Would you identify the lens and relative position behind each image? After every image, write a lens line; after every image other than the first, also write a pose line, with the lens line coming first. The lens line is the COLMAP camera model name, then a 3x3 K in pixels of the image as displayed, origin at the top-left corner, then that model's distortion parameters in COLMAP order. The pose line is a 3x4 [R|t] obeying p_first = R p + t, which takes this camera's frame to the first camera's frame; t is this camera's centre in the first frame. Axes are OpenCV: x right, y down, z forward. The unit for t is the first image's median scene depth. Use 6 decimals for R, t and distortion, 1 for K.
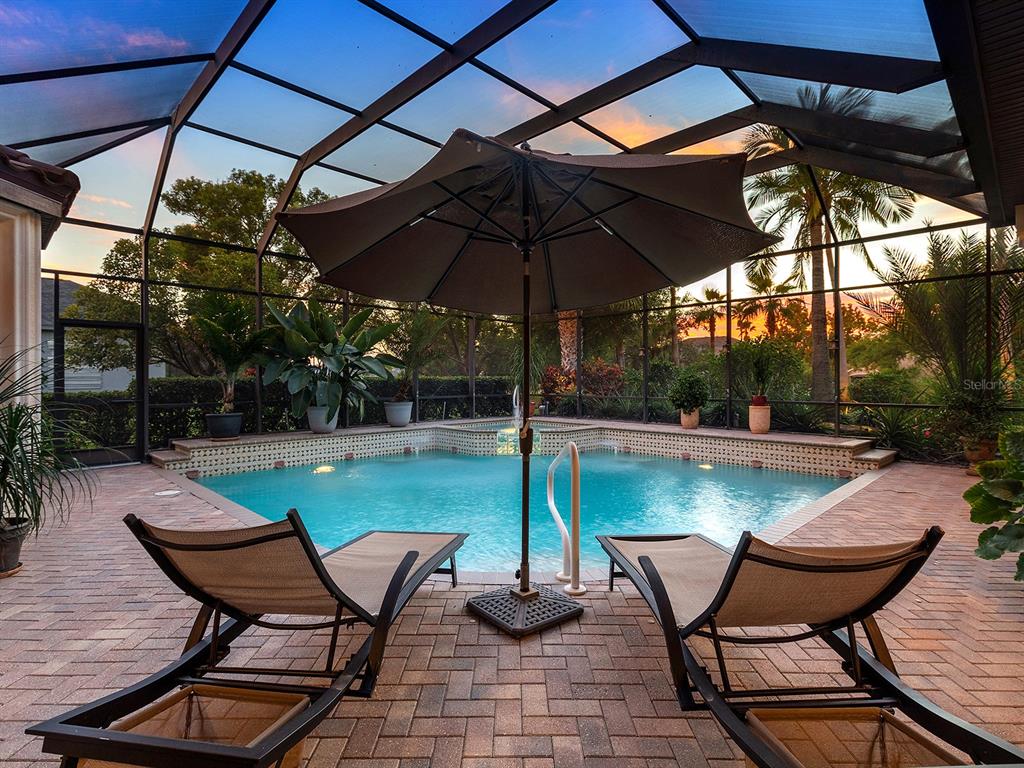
lens RADIAL K [[524.1, 0, 516.8], [0, 524.1, 376.6], [0, 0, 1]] dist [0.000123, 0.000027]
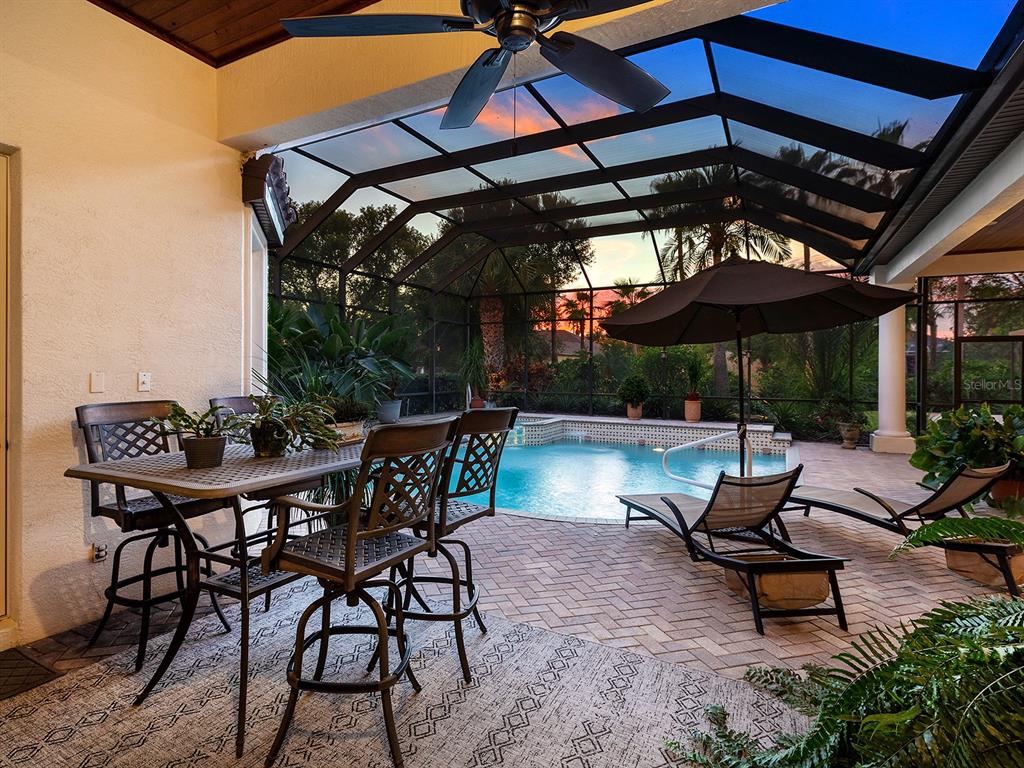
lens RADIAL K [[524.1, 0, 516.8], [0, 524.1, 376.6], [0, 0, 1]] dist [0.000123, 0.000027]
pose [[0.961622, 0.002953, 0.274362, -0.308655], [-0.007629, 0.999843, 0.015977, -0.021217], [-0.274271, -0.017457, 0.961494, -0.110565]]
